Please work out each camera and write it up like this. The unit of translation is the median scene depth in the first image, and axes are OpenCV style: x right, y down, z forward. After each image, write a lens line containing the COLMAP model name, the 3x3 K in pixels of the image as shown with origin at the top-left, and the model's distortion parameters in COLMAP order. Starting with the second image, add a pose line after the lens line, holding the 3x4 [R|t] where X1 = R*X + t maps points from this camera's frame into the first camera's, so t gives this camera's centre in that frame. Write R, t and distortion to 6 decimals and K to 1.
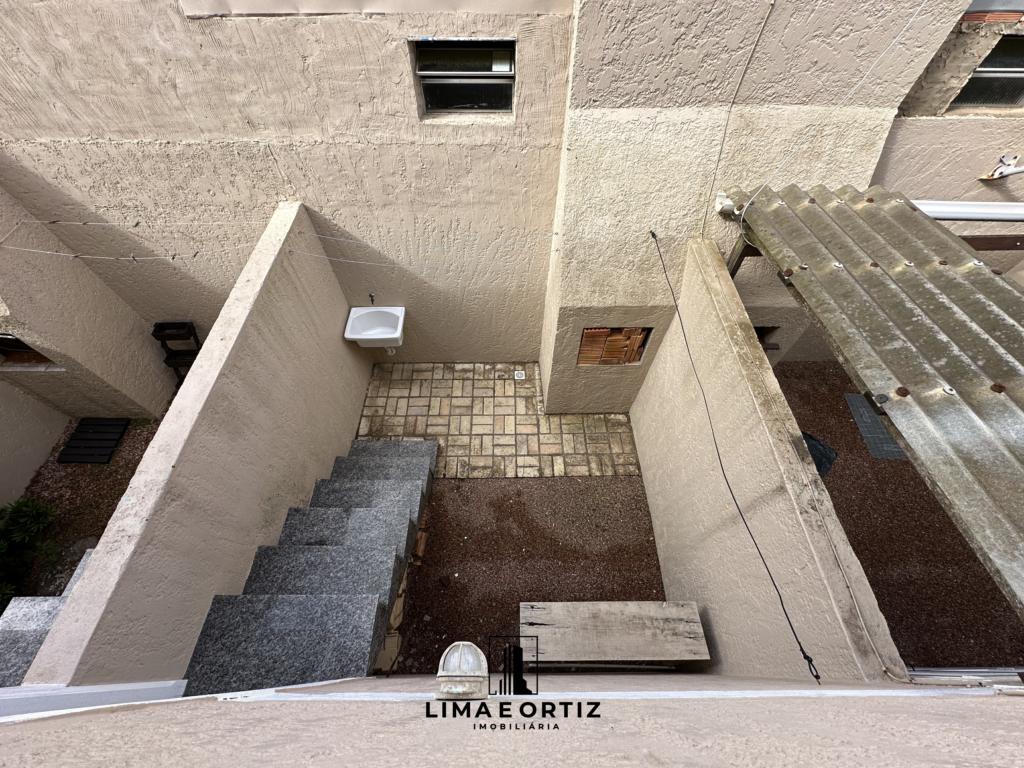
lens RADIAL K [[411.1, 0, 510.8], [0, 411.1, 385.2], [0, 0, 1]] dist [-0.005698, 0.001391]
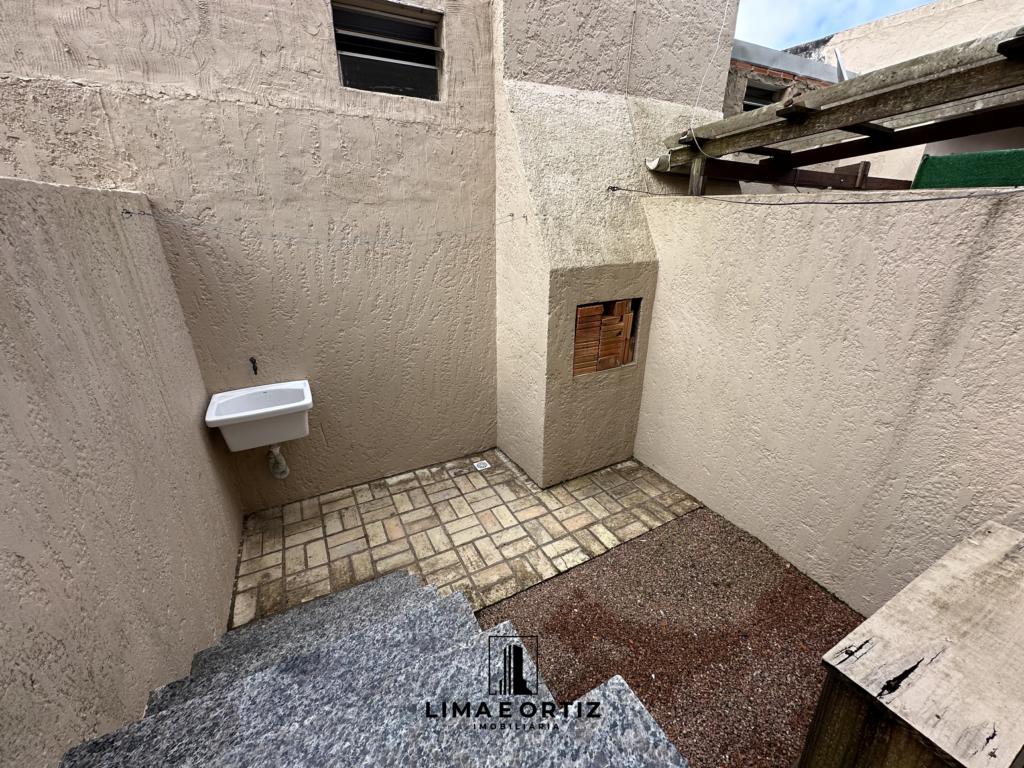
lens RADIAL K [[411.1, 0, 512.9], [0, 411.1, 382.9], [0, 0, 1]] dist [-0.005698, 0.001391]
pose [[0.888255, -0.173433, 0.425351, -0.255733], [0.379011, 0.799881, -0.465339, 0.260748], [-0.259525, 0.574553, 0.776232, 0.412598]]
